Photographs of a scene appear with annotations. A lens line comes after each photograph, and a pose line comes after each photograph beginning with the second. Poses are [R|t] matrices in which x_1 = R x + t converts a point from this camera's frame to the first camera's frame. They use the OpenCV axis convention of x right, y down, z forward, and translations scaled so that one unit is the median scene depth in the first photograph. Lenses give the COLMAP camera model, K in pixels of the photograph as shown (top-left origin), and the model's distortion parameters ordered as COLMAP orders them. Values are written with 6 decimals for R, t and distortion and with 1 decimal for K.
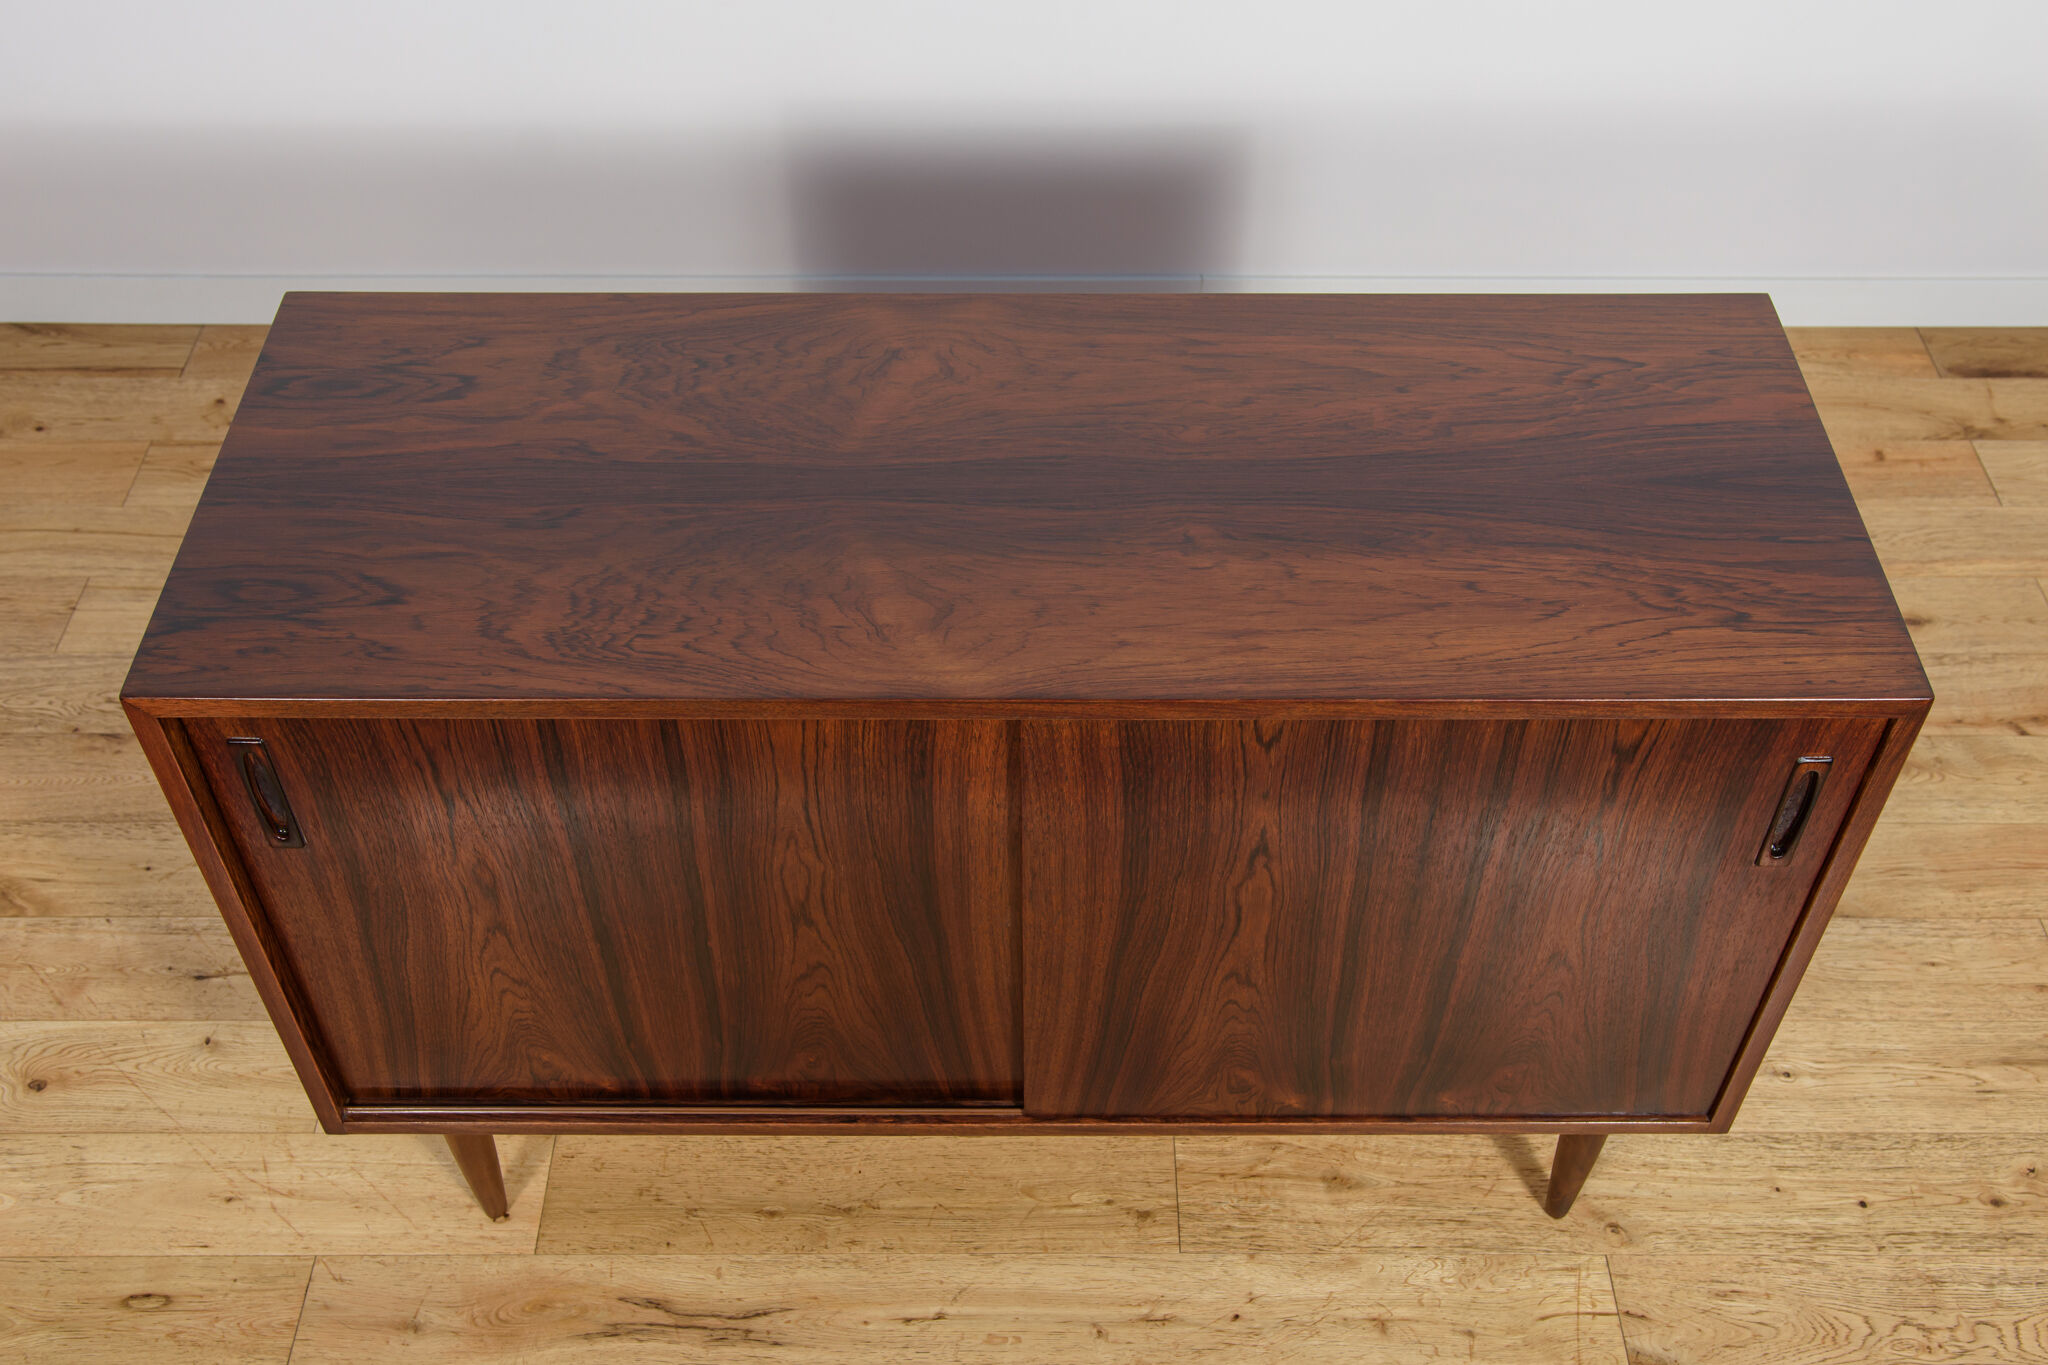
lens RADIAL K [[2084.2, 0, 1032.0], [0, 2084.2, 680.8], [0, 0, 1]] dist [-0.002362, 0.059910]
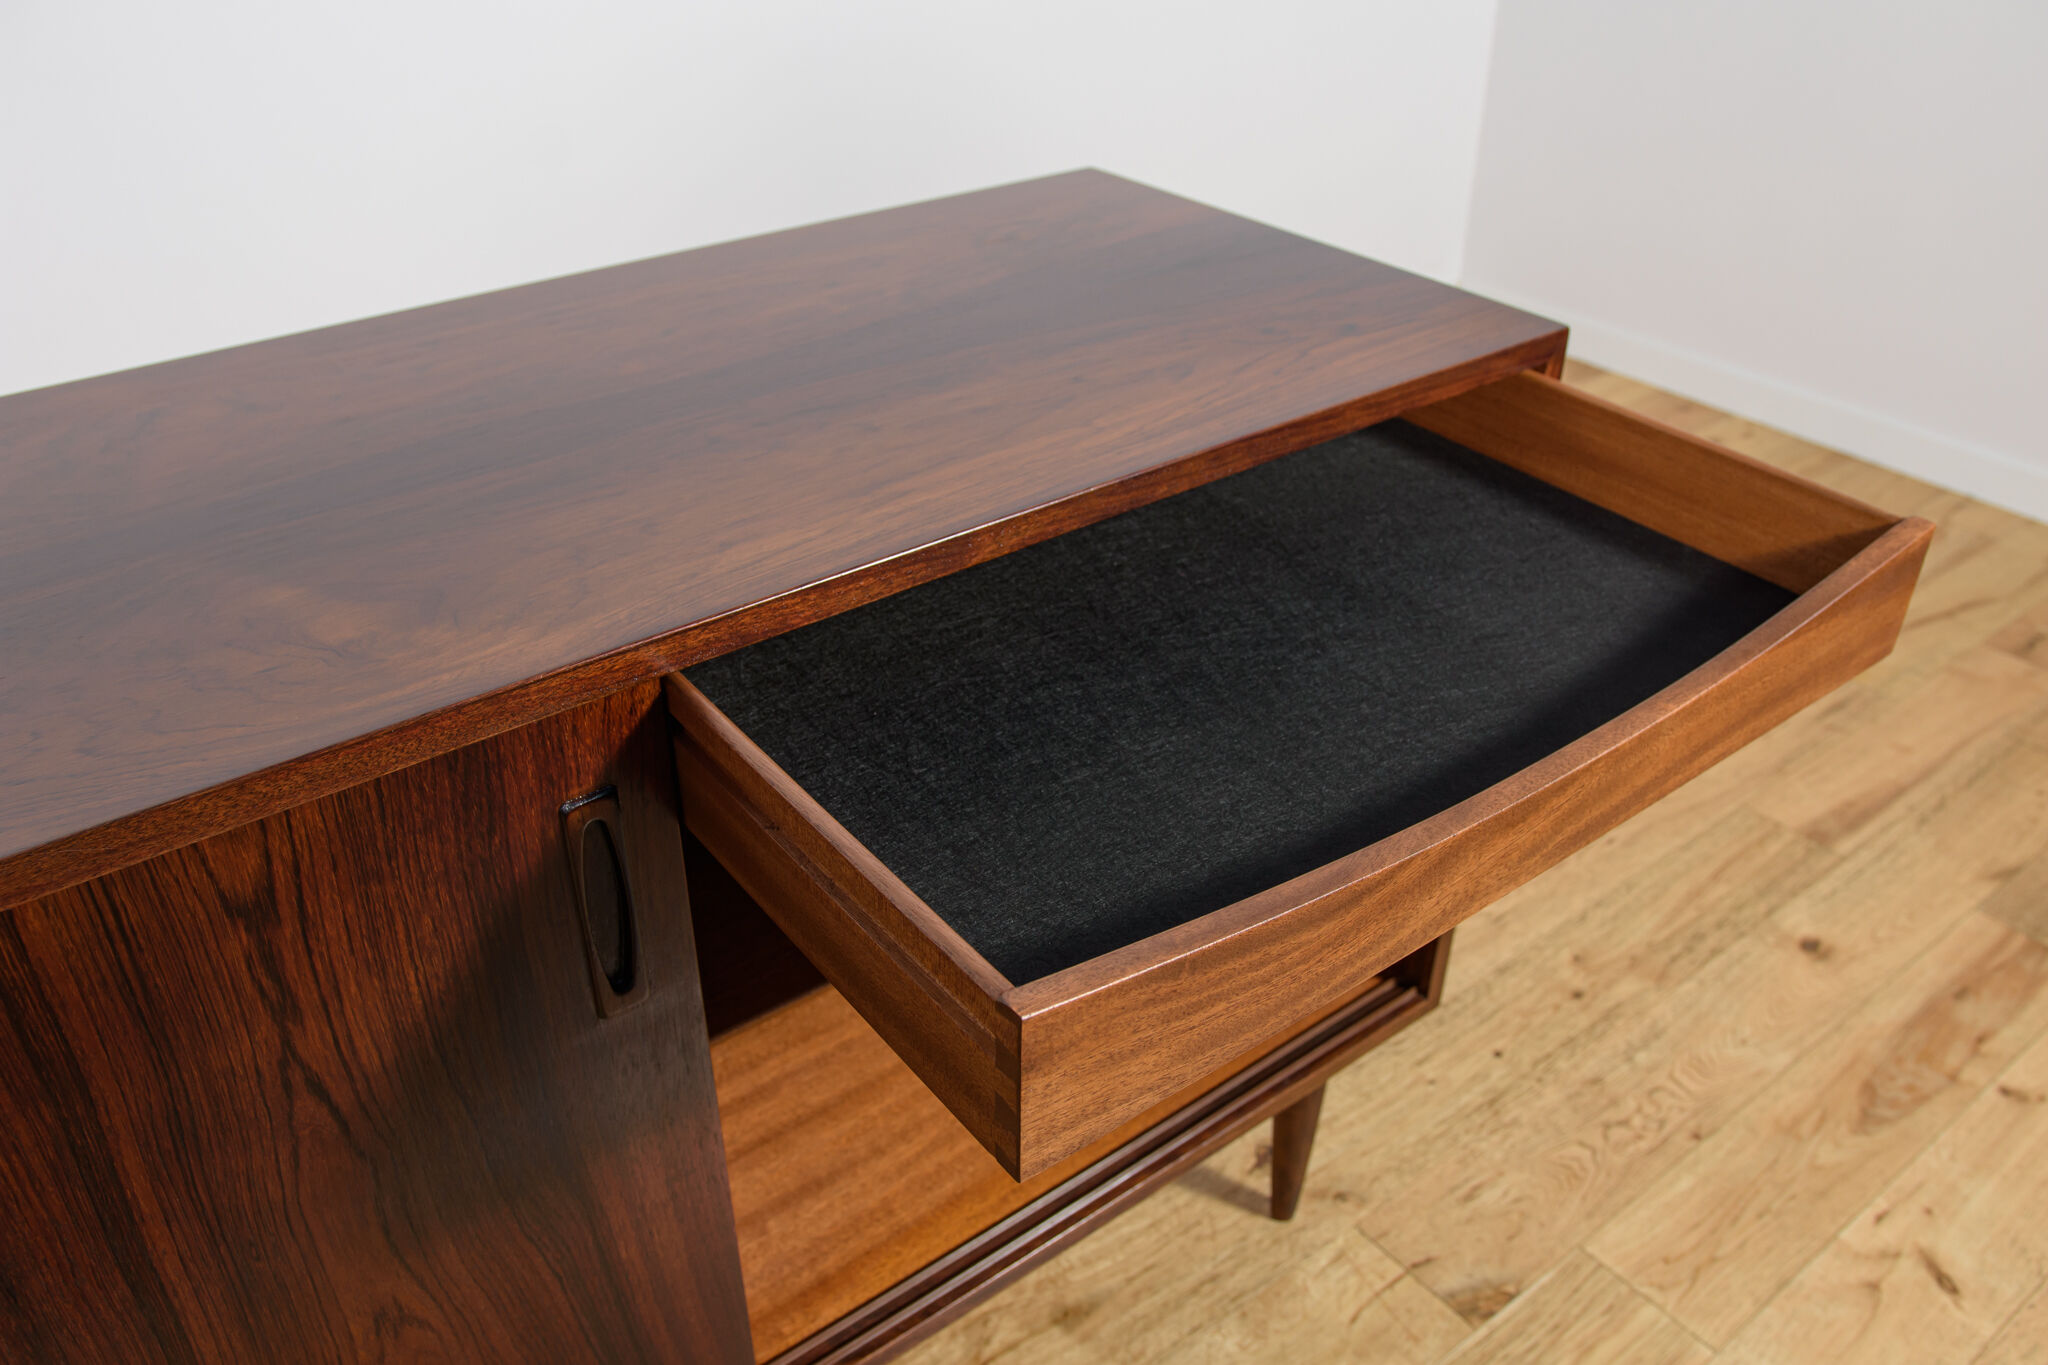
lens RADIAL K [[1613.5, 0, 1031.4], [0, 1613.5, 683.9], [0, 0, 1]] dist [-0.067925, 0.010358]
pose [[0.791438, -0.322937, 0.518977, -0.113164], [0.441859, 0.888928, -0.120693, 0.089797], [-0.422357, 0.324836, 0.846225, 0.401717]]
